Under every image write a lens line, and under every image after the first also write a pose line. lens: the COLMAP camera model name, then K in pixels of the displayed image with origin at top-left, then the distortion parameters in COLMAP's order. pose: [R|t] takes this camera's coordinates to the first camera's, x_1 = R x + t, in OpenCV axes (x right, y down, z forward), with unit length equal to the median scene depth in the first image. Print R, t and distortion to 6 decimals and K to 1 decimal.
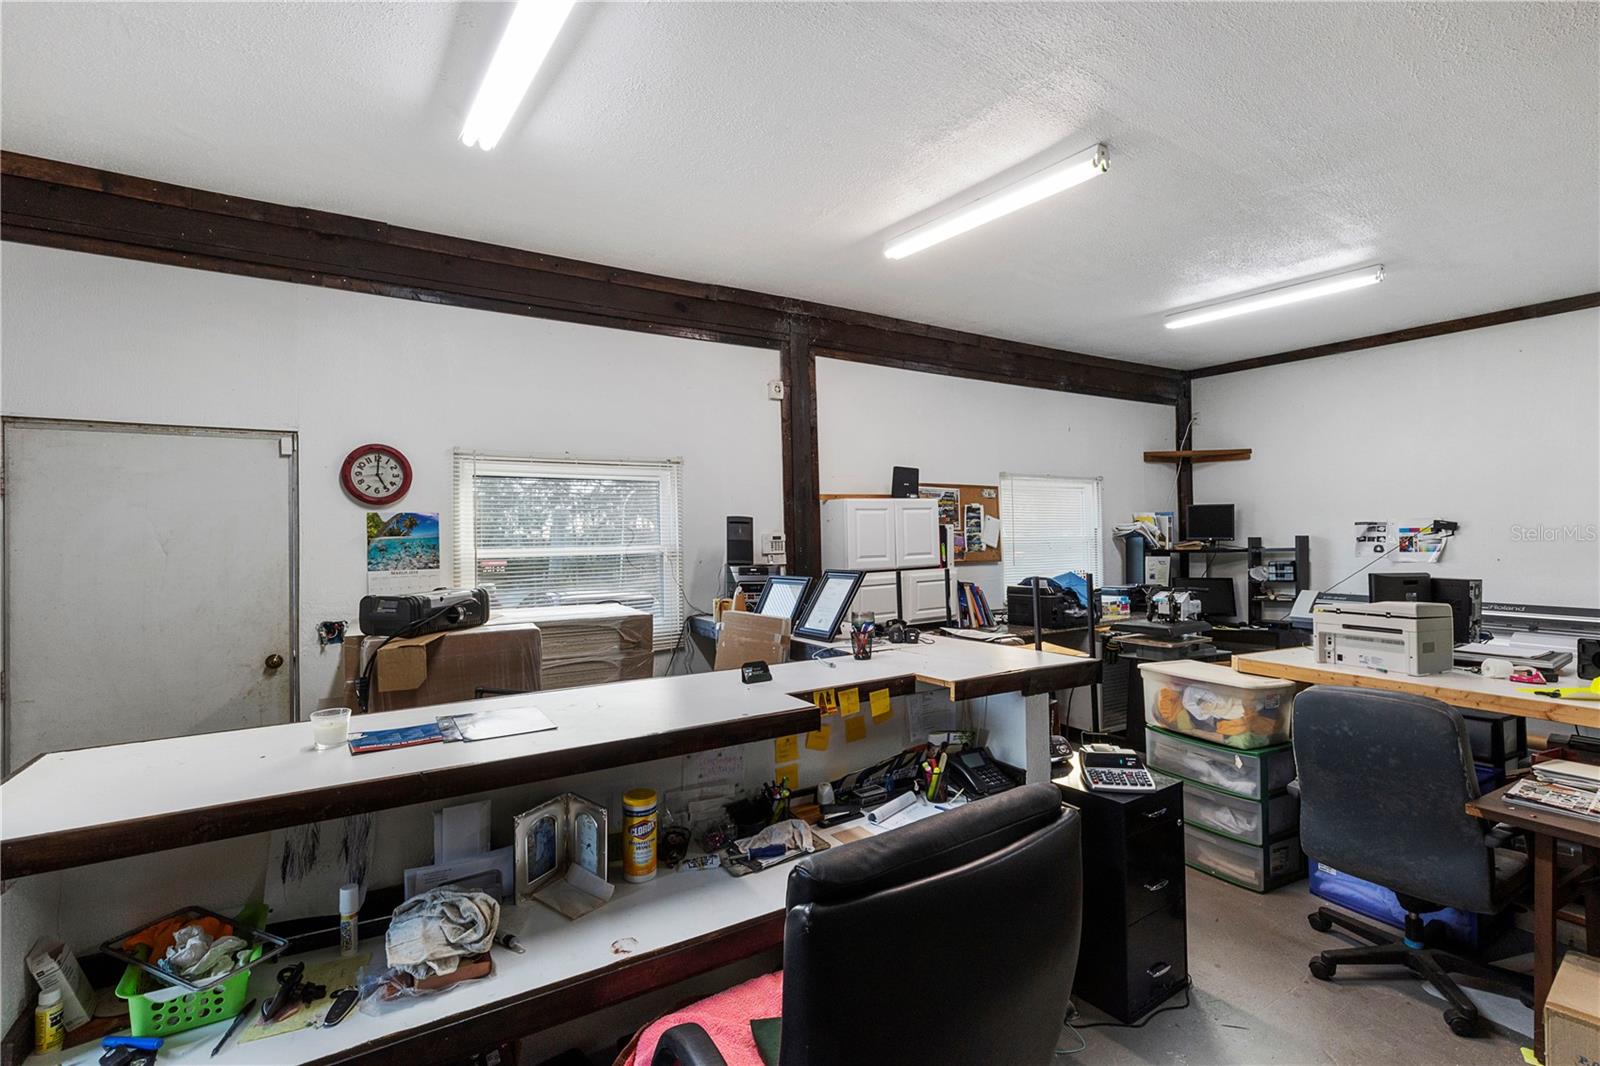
lens RADIAL K [[733.9, 0, 807.2], [0, 733.9, 529.8], [0, 0, 1]] dist [0.000699, -0.000126]
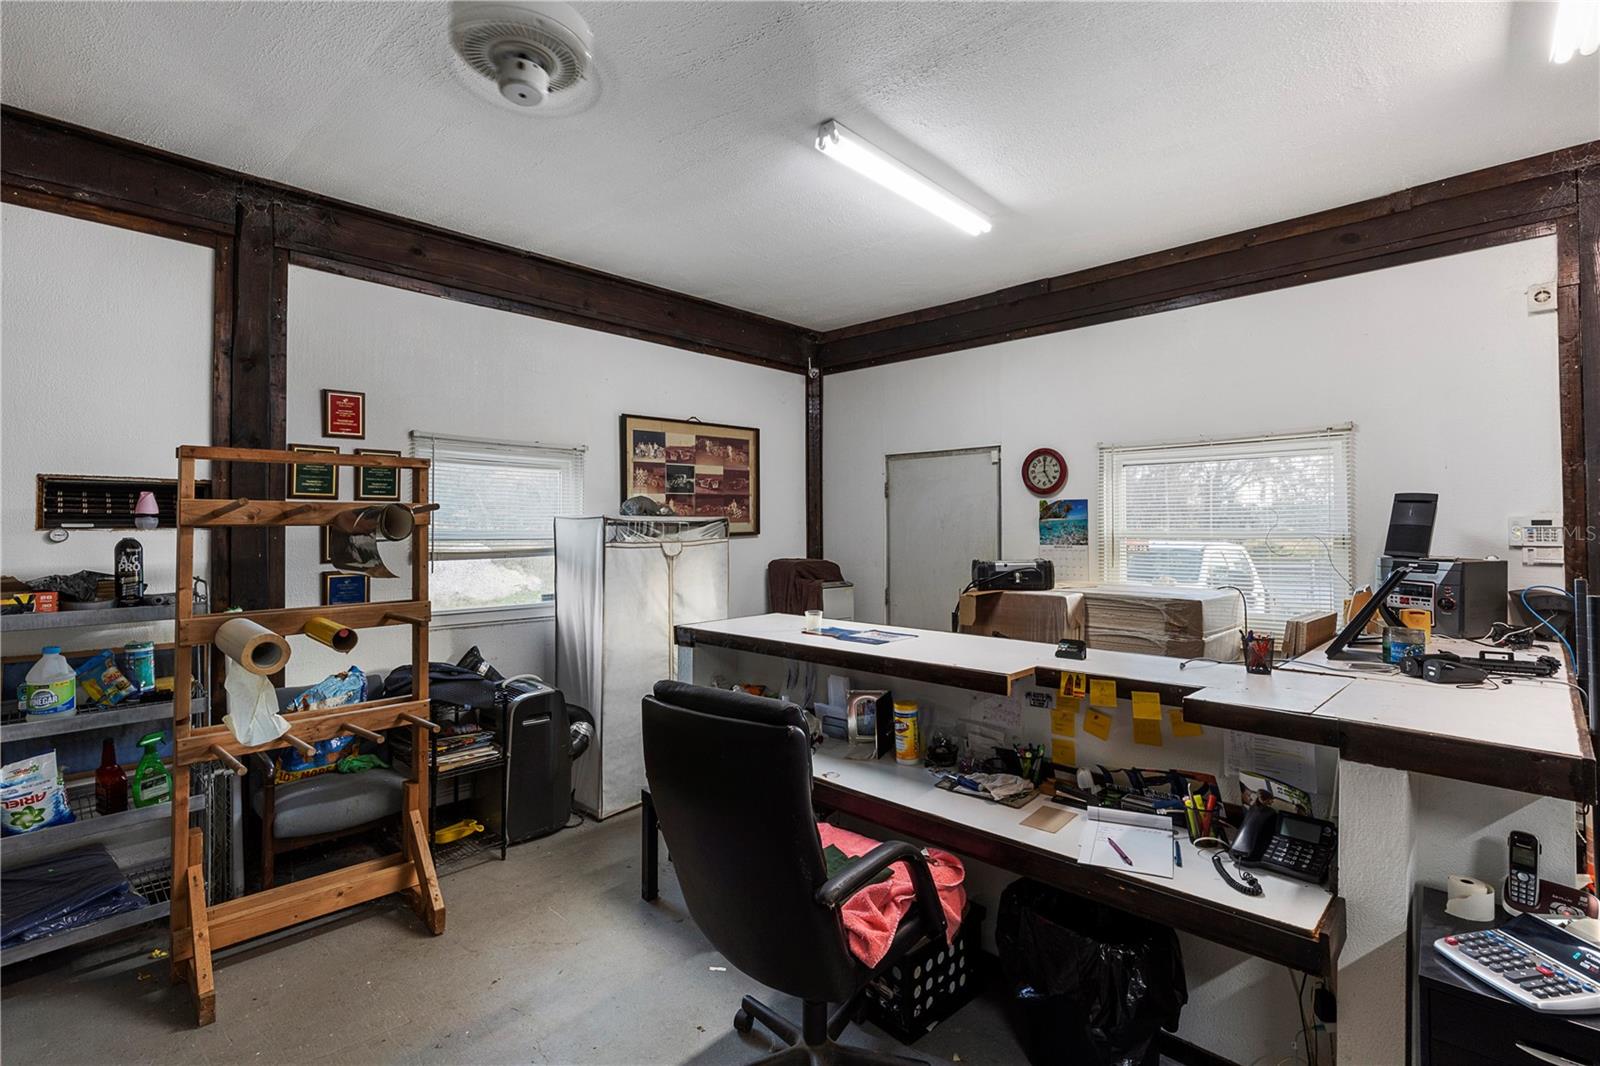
lens RADIAL K [[733.9, 0, 795.3], [0, 733.9, 524.7], [0, 0, 1]] dist [0.000699, -0.000126]
pose [[0.236261, 0.012545, -0.971609, 0.568295], [0.007010, 0.999869, 0.014615, -0.001846], [0.971664, -0.010264, 0.236142, 0.244780]]
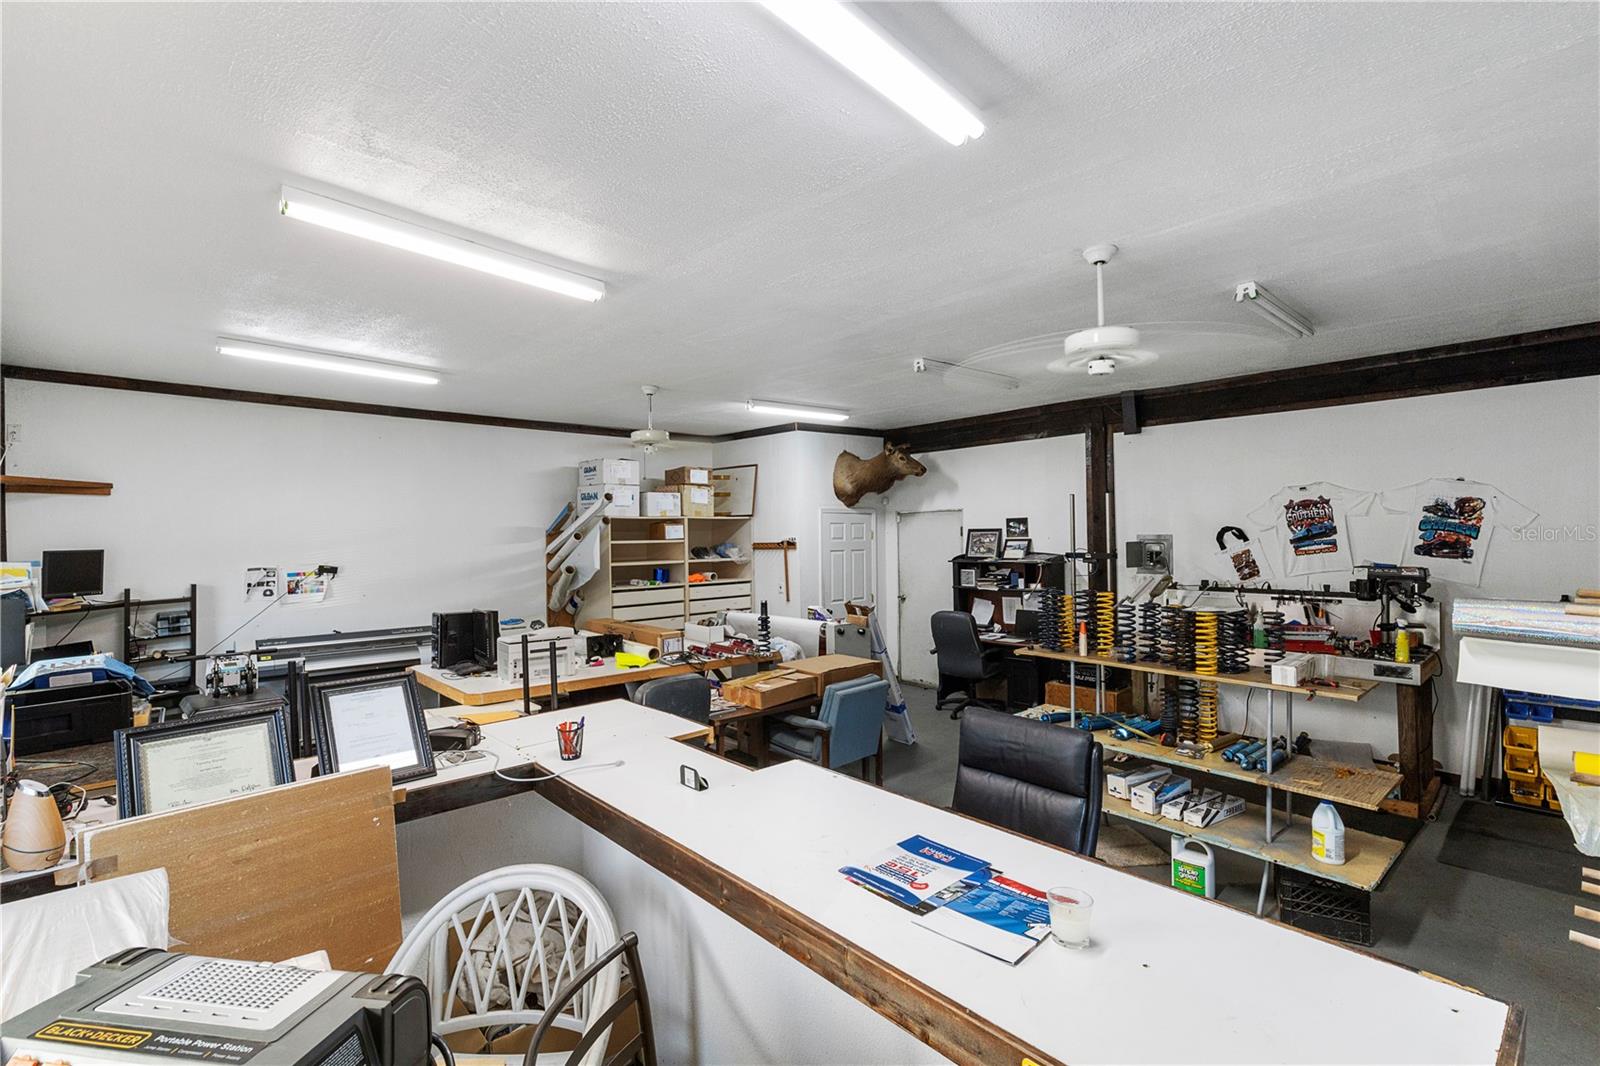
lens RADIAL K [[733.9, 0, 812.3], [0, 733.9, 534.5], [0, 0, 1]] dist [0.000699, -0.000126]
pose [[-0.187287, 0.010488, 0.982249, -0.669981], [0.008763, 0.999921, -0.009006, -0.068227], [-0.982266, 0.006921, -0.187364, 0.680884]]
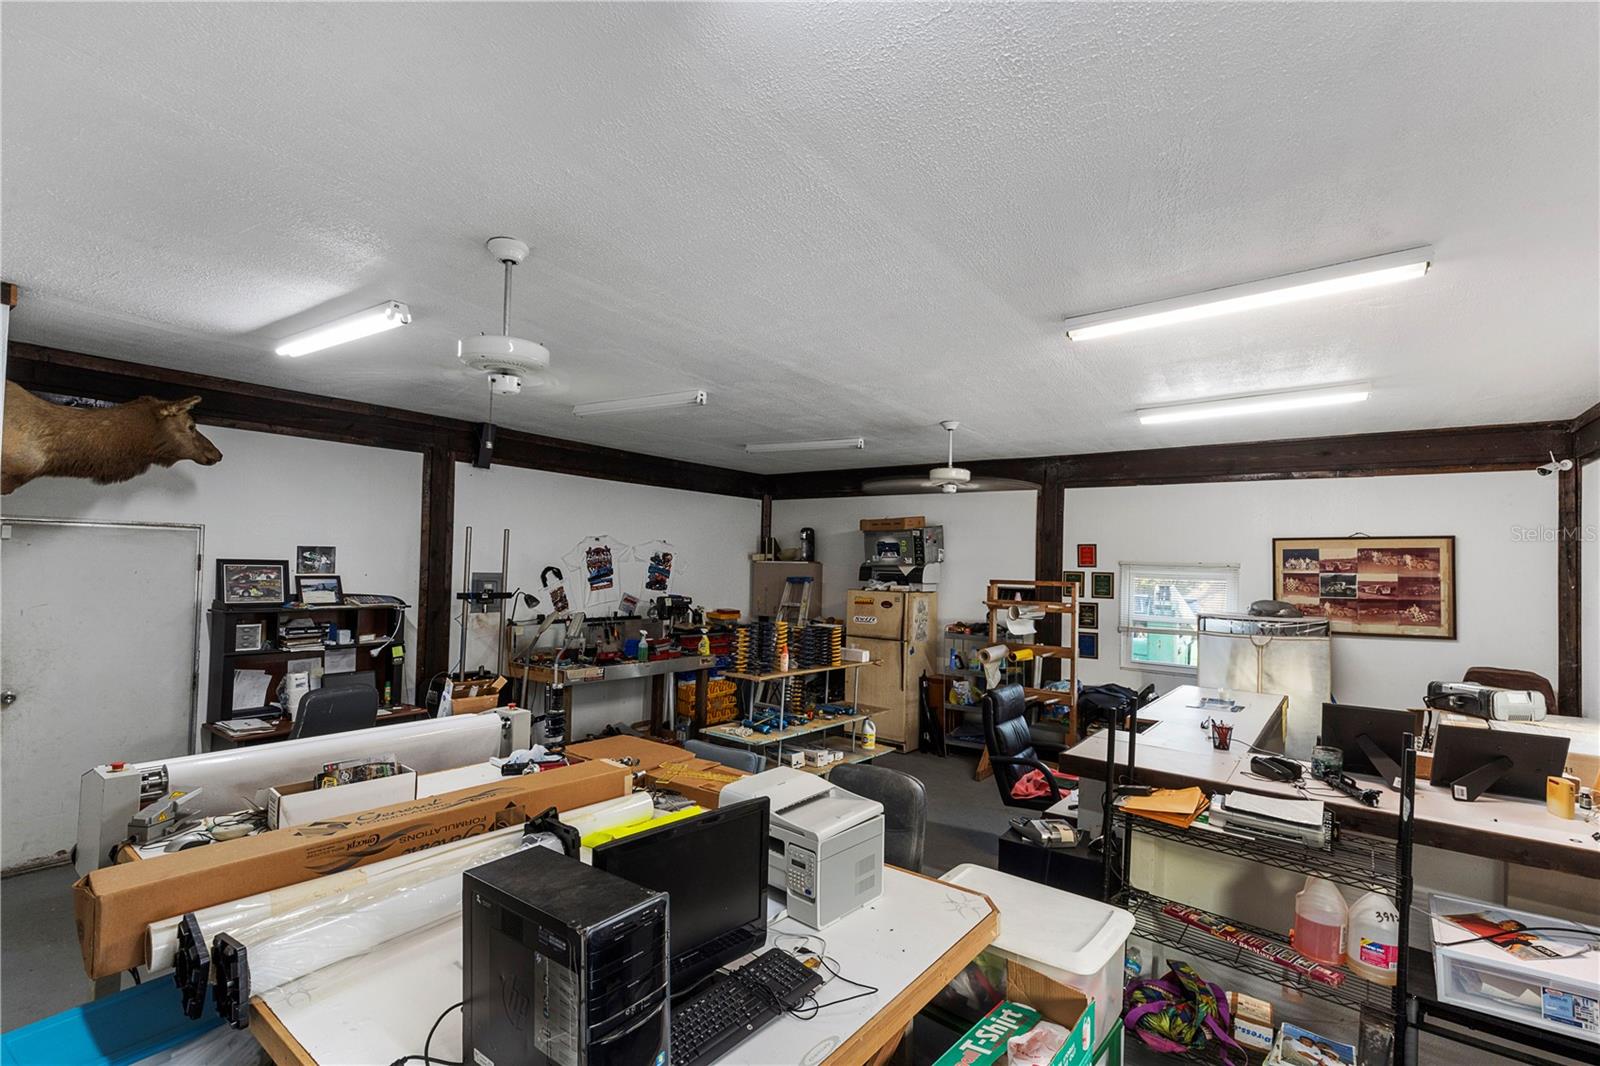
lens RADIAL K [[733.9, 0, 795.1], [0, 733.9, 539.9], [0, 0, 1]] dist [0.000699, -0.000126]
pose [[-0.935293, -0.023914, -0.353065, 0.927007], [-0.010326, 0.999134, -0.040318, -0.093096], [0.353723, -0.034063, -0.934730, 1.486823]]
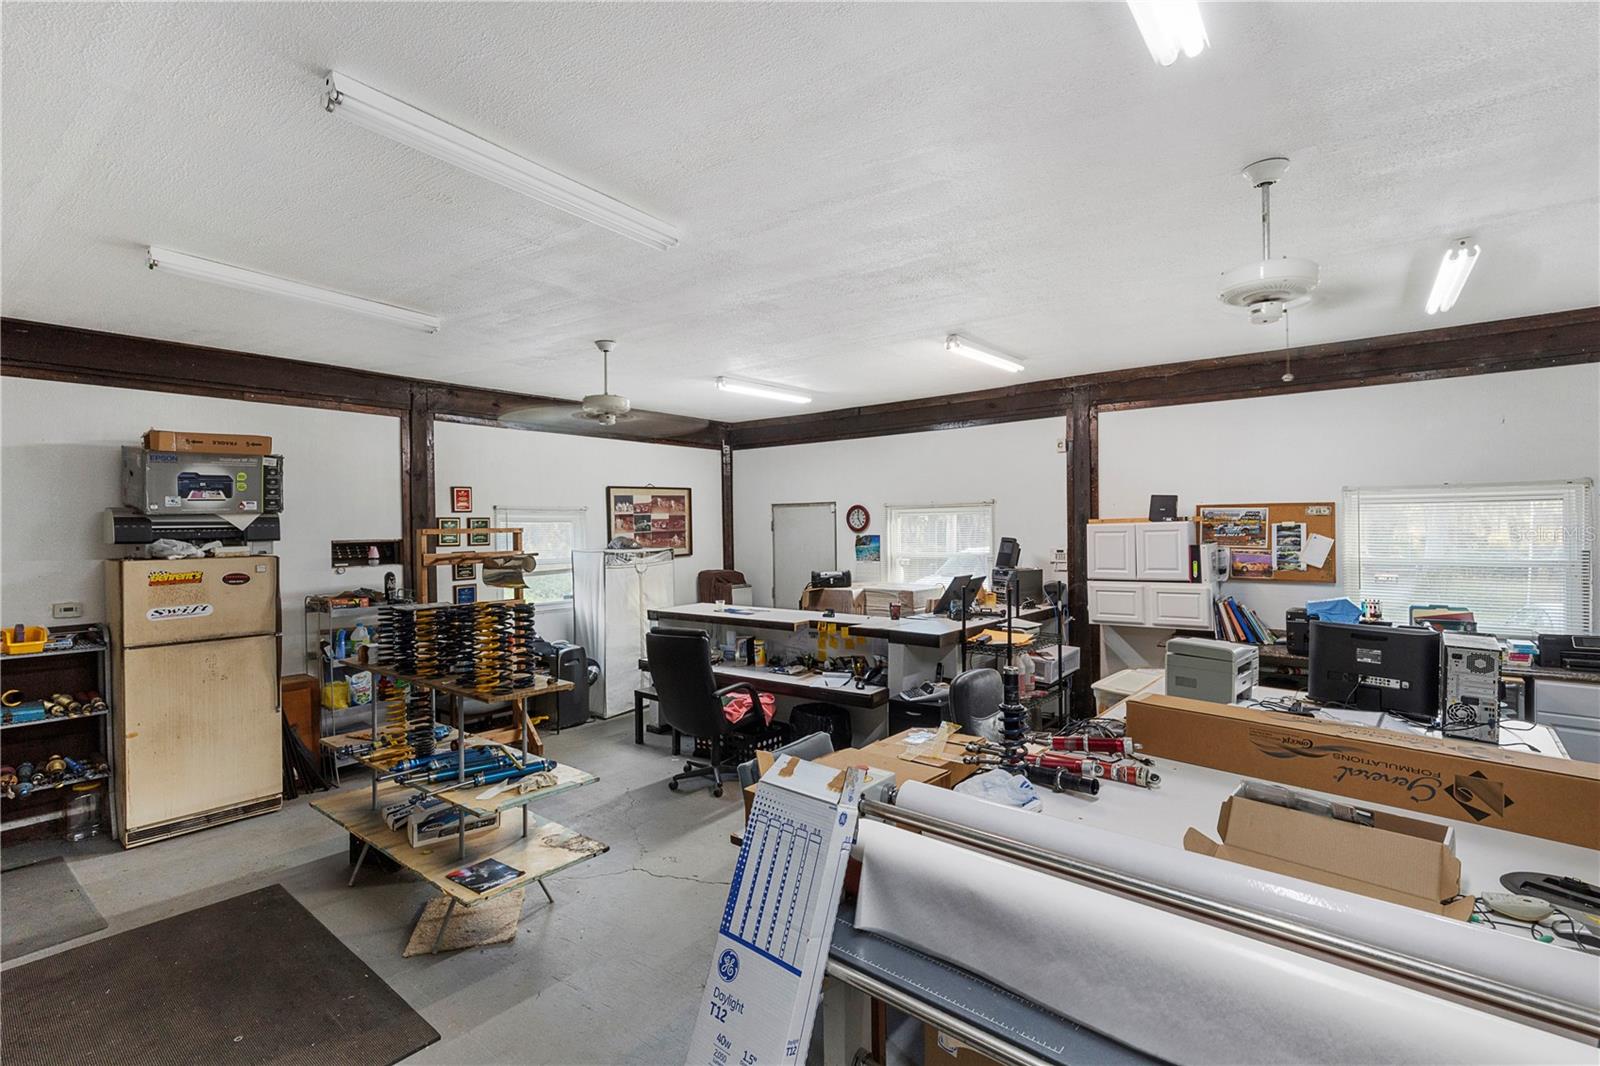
lens RADIAL K [[733.9, 0, 805.0], [0, 733.9, 536.4], [0, 0, 1]] dist [0.000699, -0.000126]
pose [[0.332998, 0.025013, -0.942596, 1.450128], [0.017527, 0.999311, 0.032710, -0.092873], [0.942764, -0.027413, 0.332331, 0.084244]]
